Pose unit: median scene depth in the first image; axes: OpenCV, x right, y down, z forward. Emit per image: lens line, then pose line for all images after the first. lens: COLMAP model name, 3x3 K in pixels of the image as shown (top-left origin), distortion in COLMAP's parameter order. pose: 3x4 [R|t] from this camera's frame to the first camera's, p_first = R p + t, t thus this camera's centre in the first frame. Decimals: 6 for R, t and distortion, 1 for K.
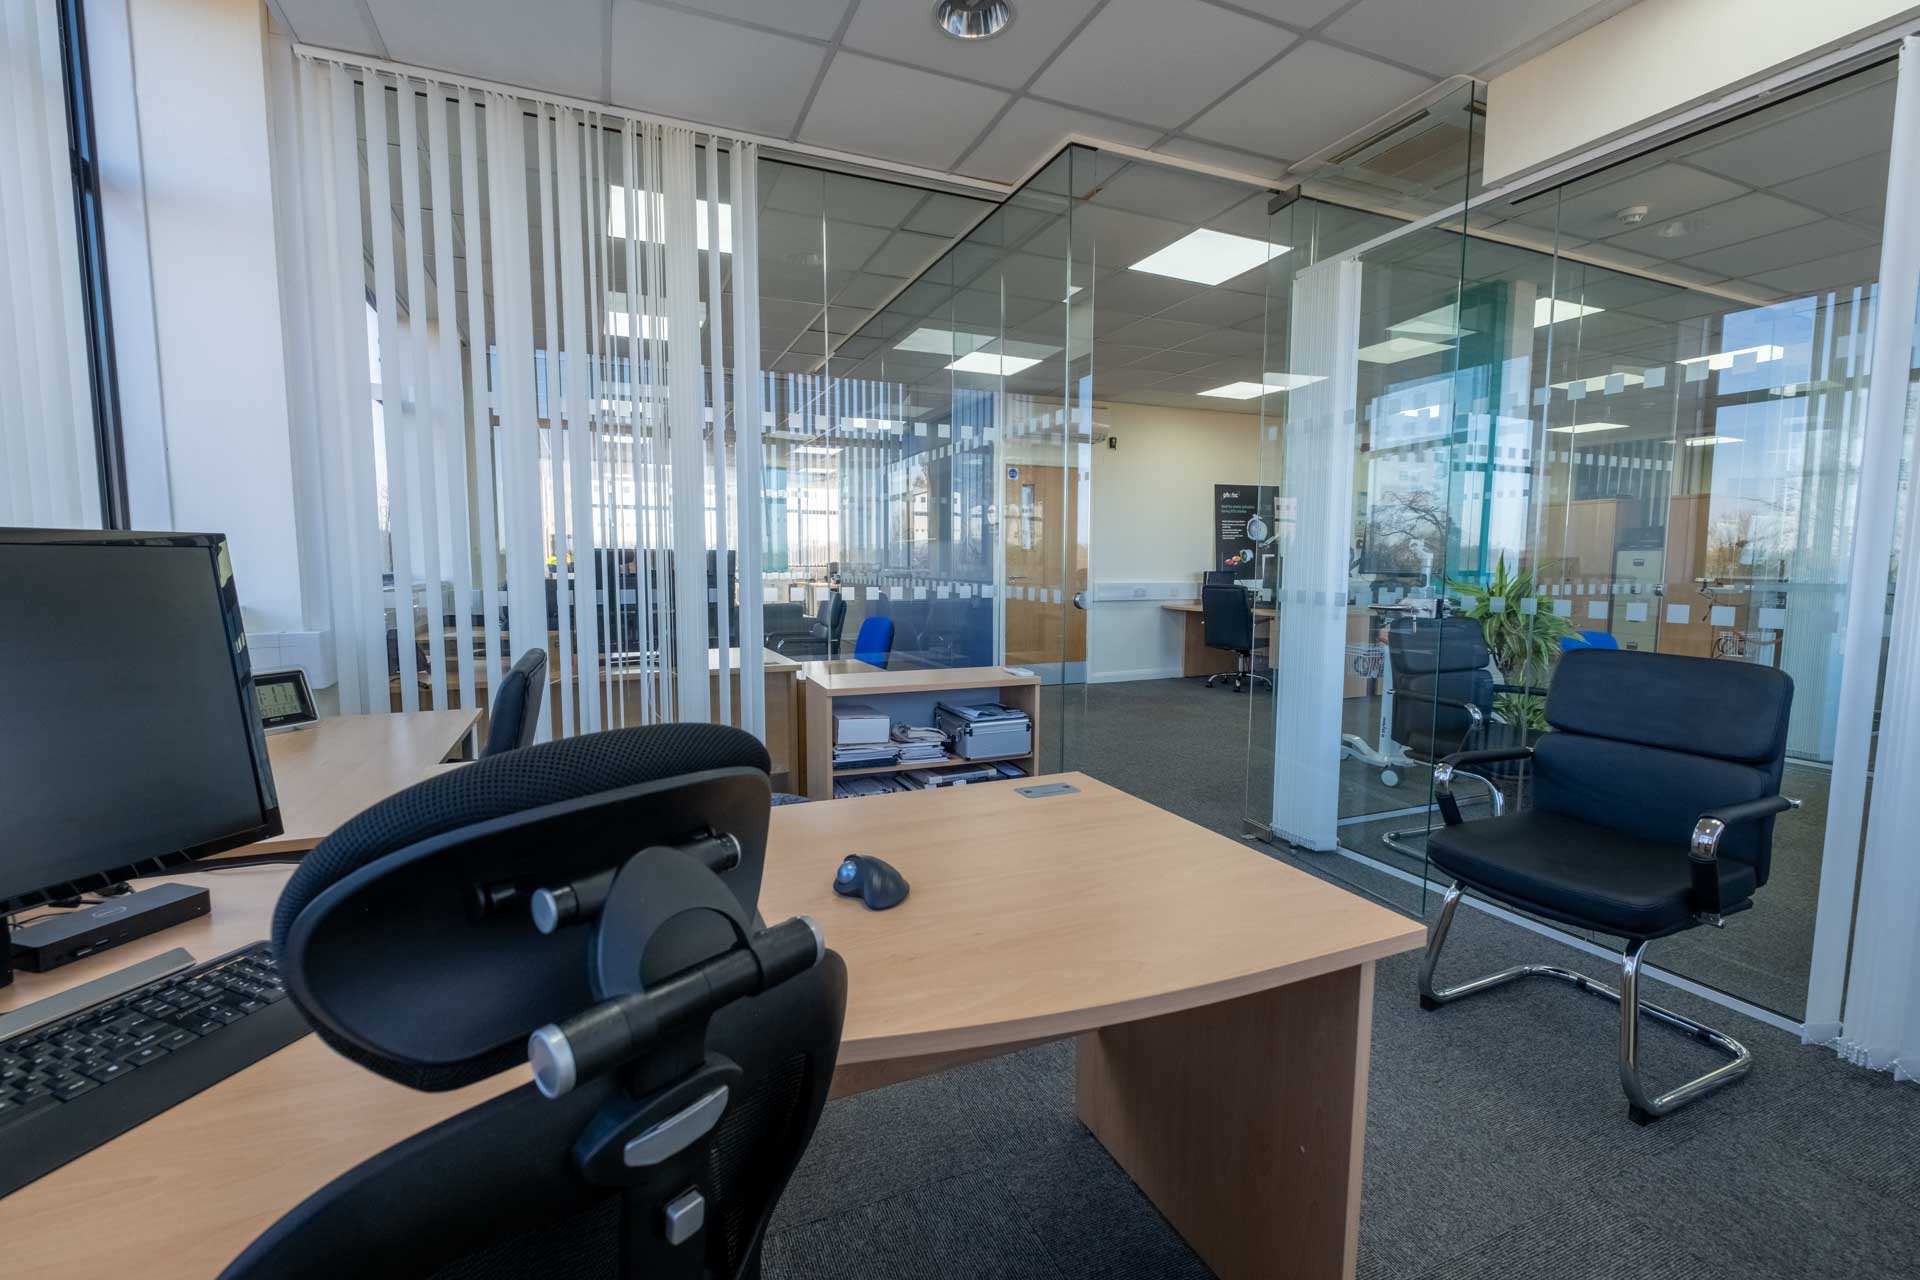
lens RADIAL K [[832.7, 0, 969.3], [0, 832.7, 644.9], [0, 0, 1]] dist [0.003172, -0.004333]
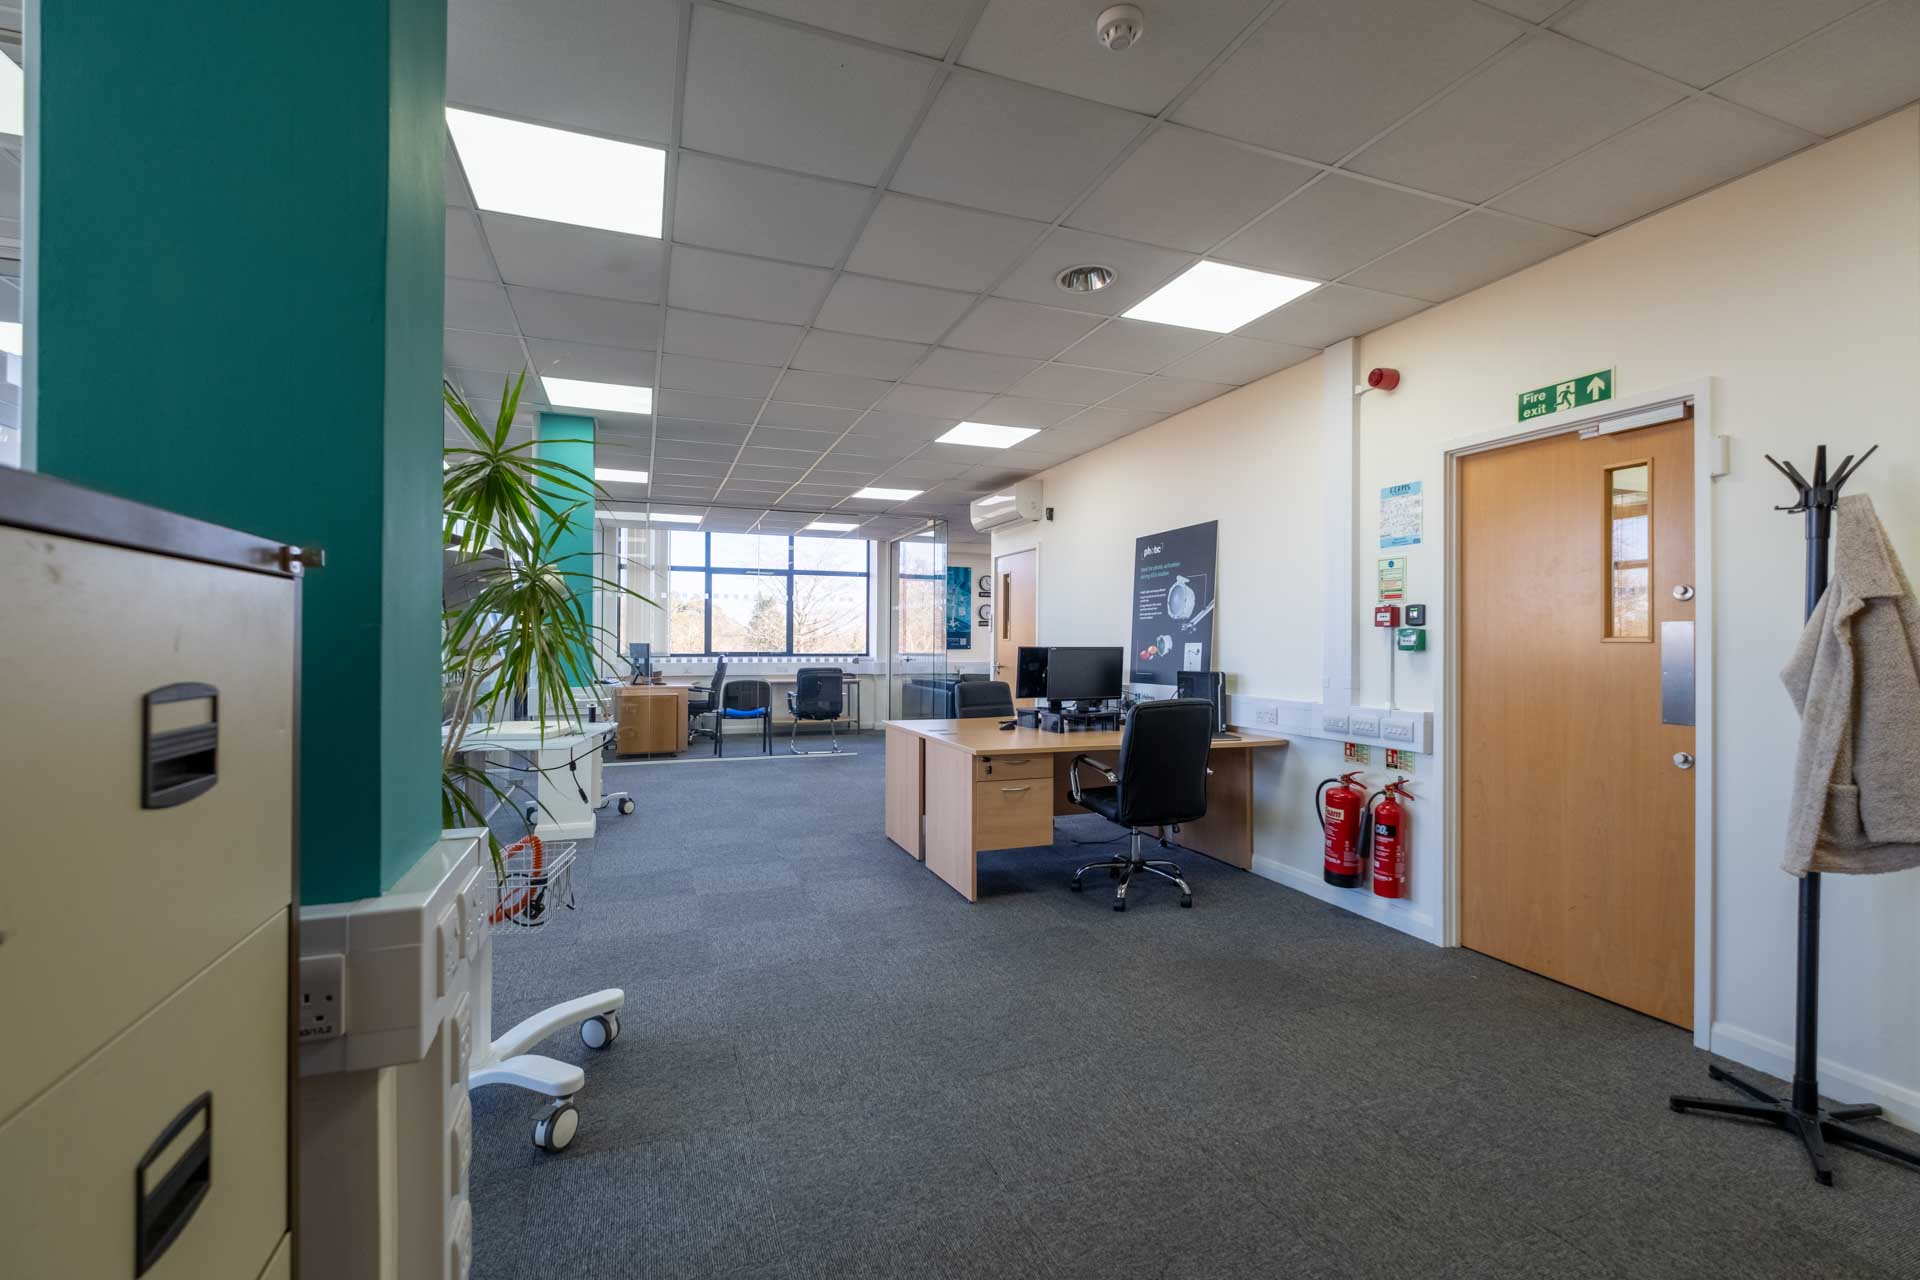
lens RADIAL K [[832.7, 0, 954.2], [0, 832.7, 645.4], [0, 0, 1]] dist [0.003172, -0.004333]
pose [[-0.054886, 0.003676, -0.998486, 0.973001], [-0.096401, 0.995302, 0.008964, -0.100261], [0.993828, 0.096747, -0.054274, 0.904758]]
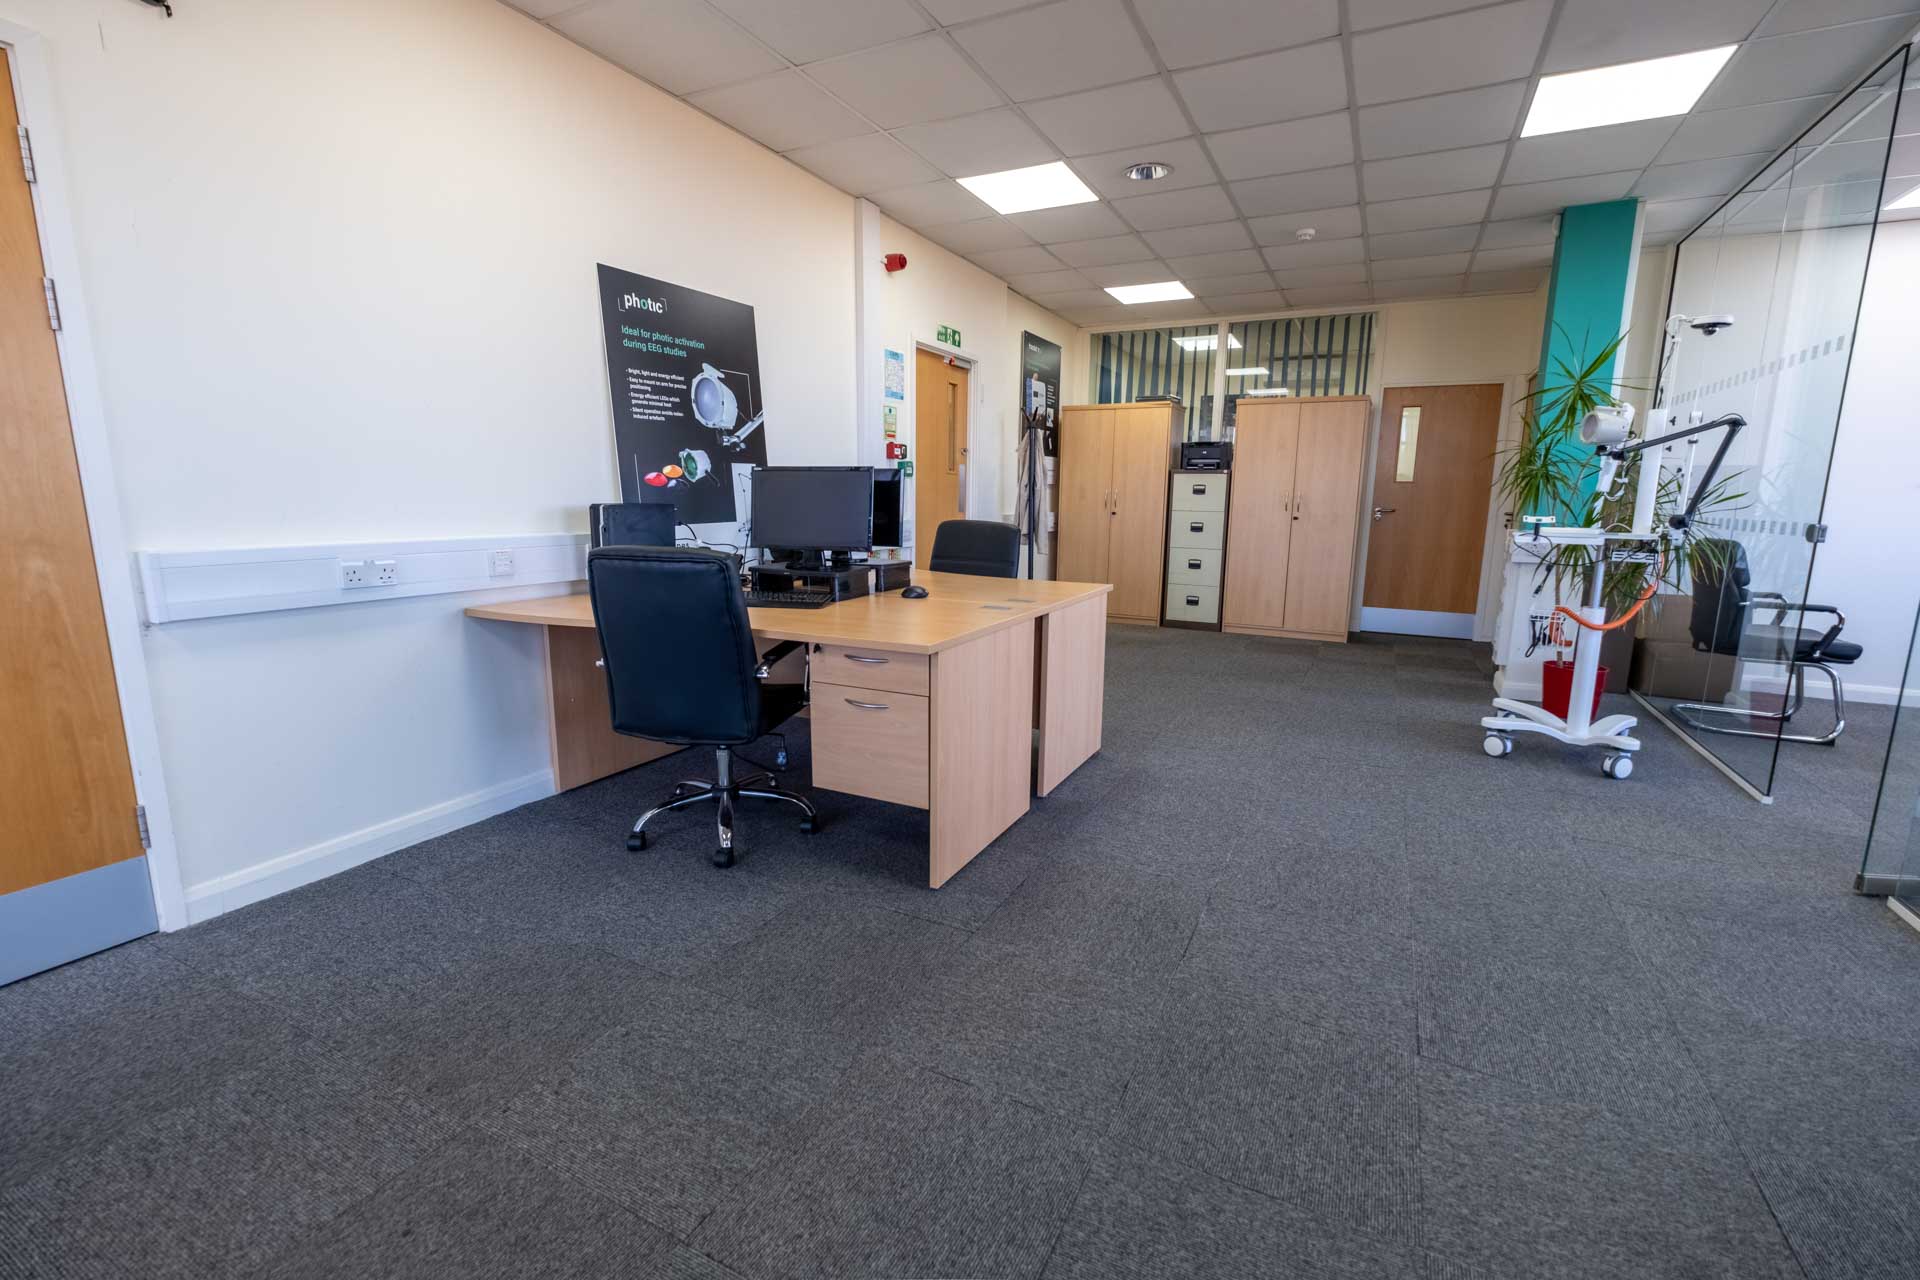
lens RADIAL K [[832.7, 0, 968.7], [0, 832.7, 642.1], [0, 0, 1]] dist [0.003172, -0.004333]
pose [[0.770602, -0.104122, 0.628754, 0.173560], [0.047498, 0.993203, 0.106261, -0.058919], [-0.635544, -0.052020, 0.770310, 0.608567]]
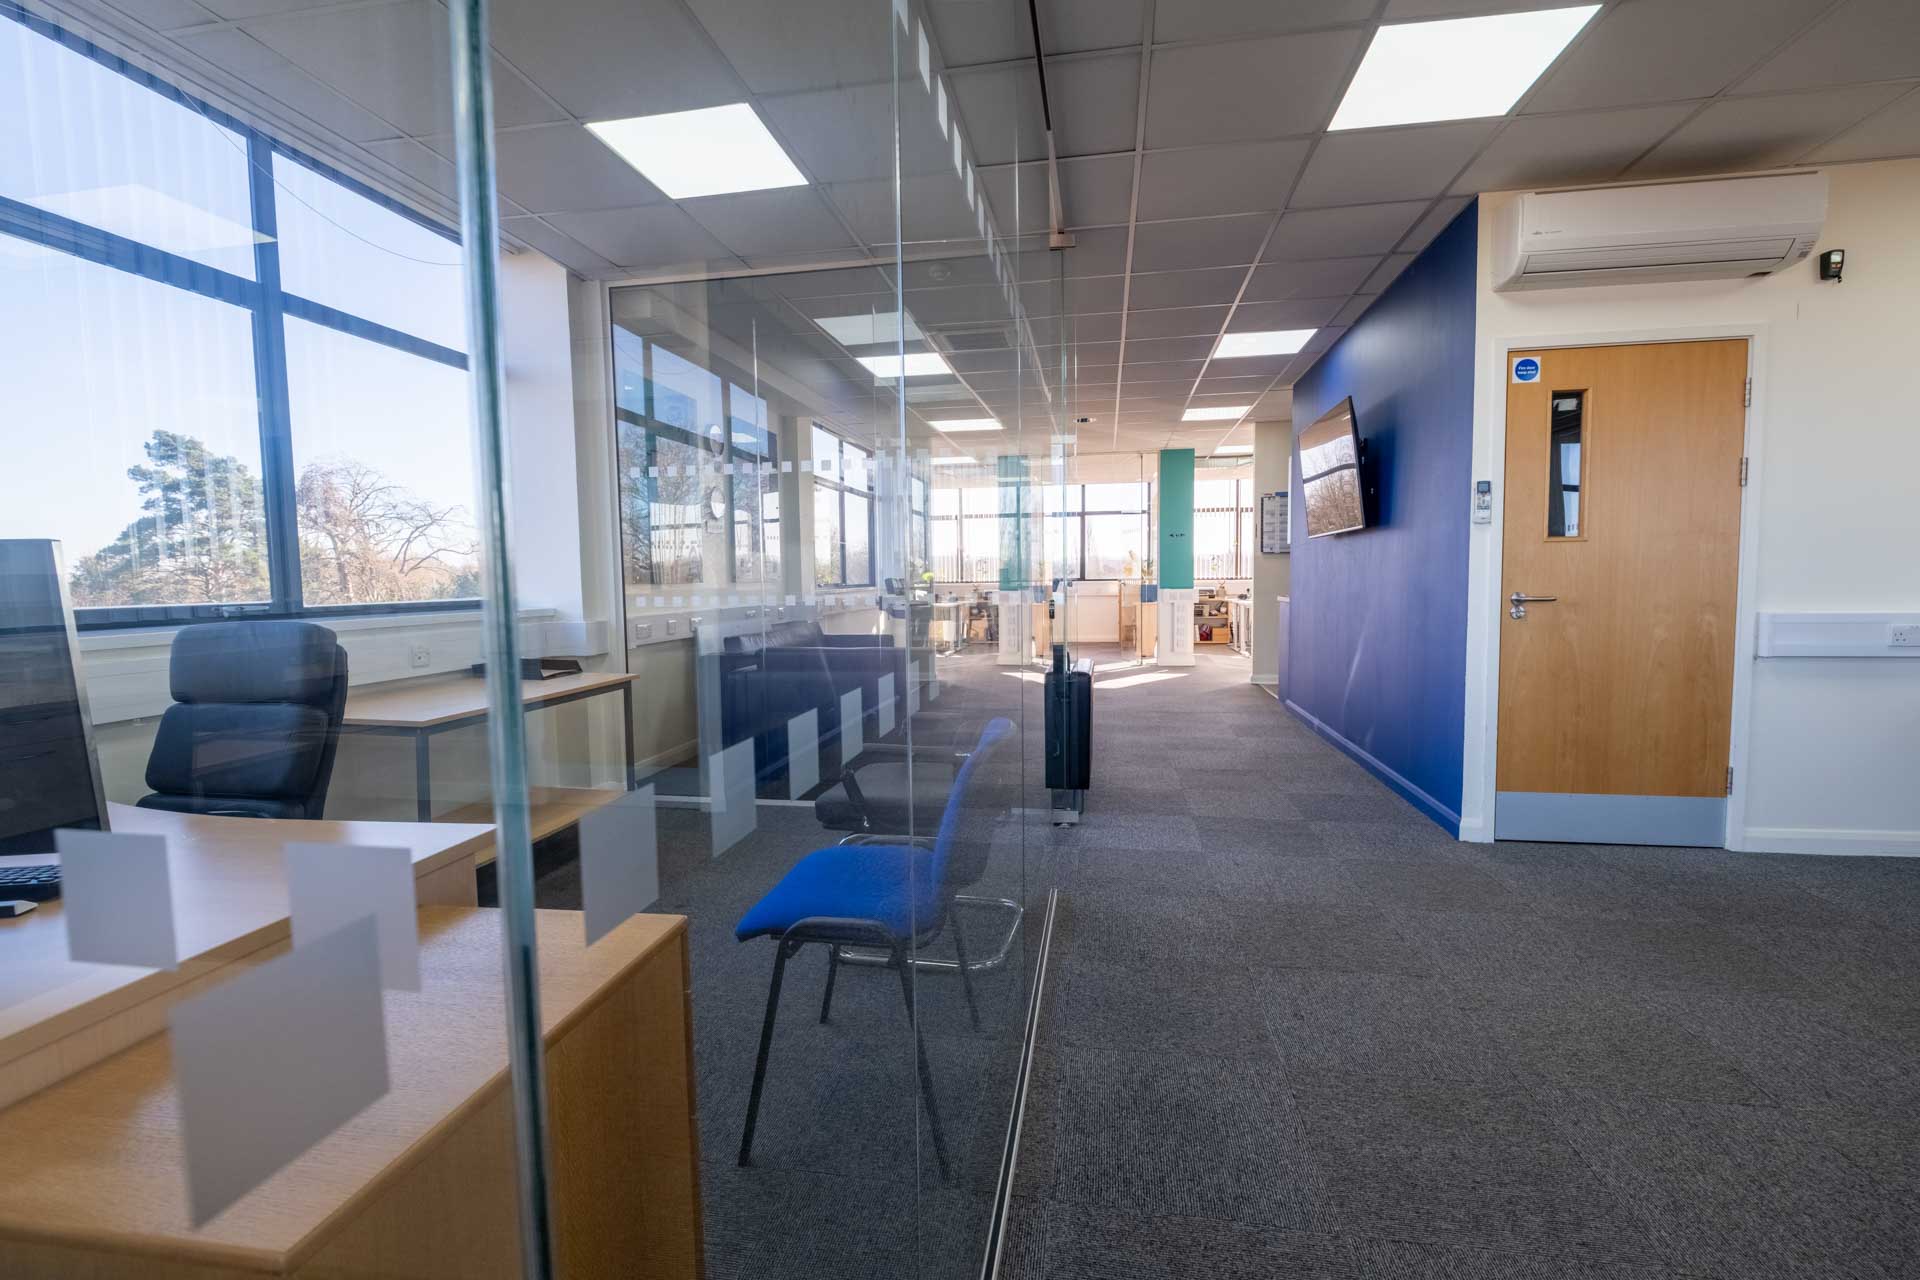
lens RADIAL K [[832.7, 0, 965.8], [0, 832.7, 634.1], [0, 0, 1]] dist [0.003172, -0.004333]
pose [[0.835305, 0.027957, -0.549075, 0.045062], [-0.042860, 0.998978, -0.014337, -0.038654], [0.548114, 0.035510, 0.835650, 0.412995]]
